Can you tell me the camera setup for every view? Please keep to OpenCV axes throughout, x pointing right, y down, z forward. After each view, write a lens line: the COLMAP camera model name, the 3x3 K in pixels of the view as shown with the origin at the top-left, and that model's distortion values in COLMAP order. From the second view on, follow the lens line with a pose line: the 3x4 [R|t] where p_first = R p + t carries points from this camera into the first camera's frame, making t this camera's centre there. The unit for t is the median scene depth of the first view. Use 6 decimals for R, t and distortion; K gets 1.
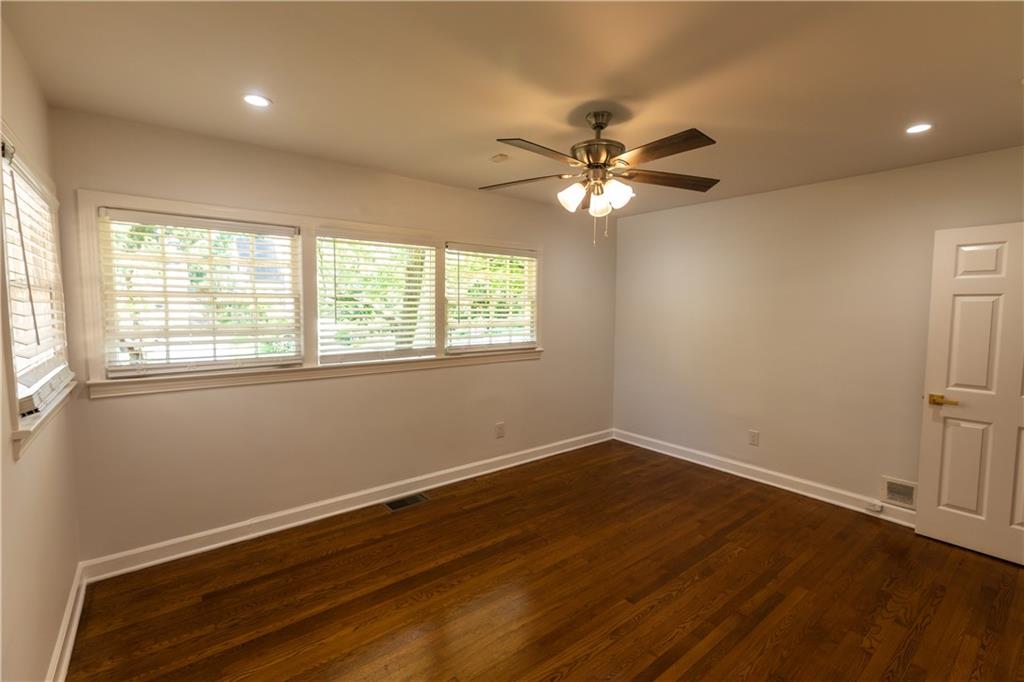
lens RADIAL K [[457.7, 0, 512.0], [0, 457.7, 341.0], [0, 0, 1]] dist [-0.001596, -0.000303]
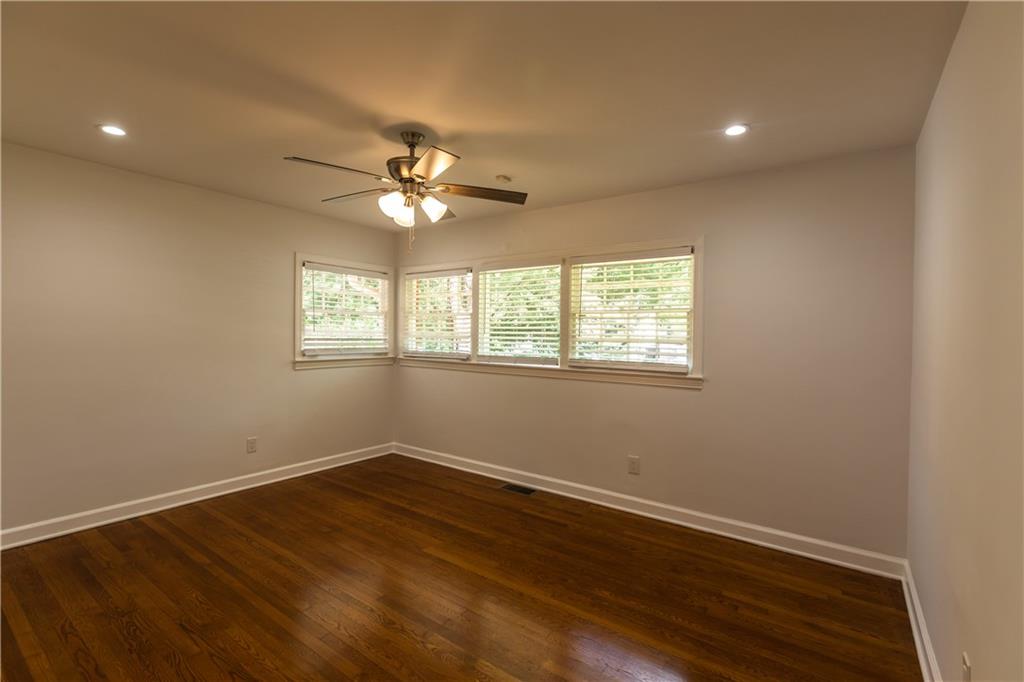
lens RADIAL K [[457.7, 0, 512.0], [0, 457.7, 341.0], [0, 0, 1]] dist [-0.001596, -0.000303]
pose [[0.263471, 0.012562, -0.964586, 0.905996], [-0.088594, 0.996005, -0.011228, -0.004926], [0.960591, 0.088415, 0.263531, 0.674675]]
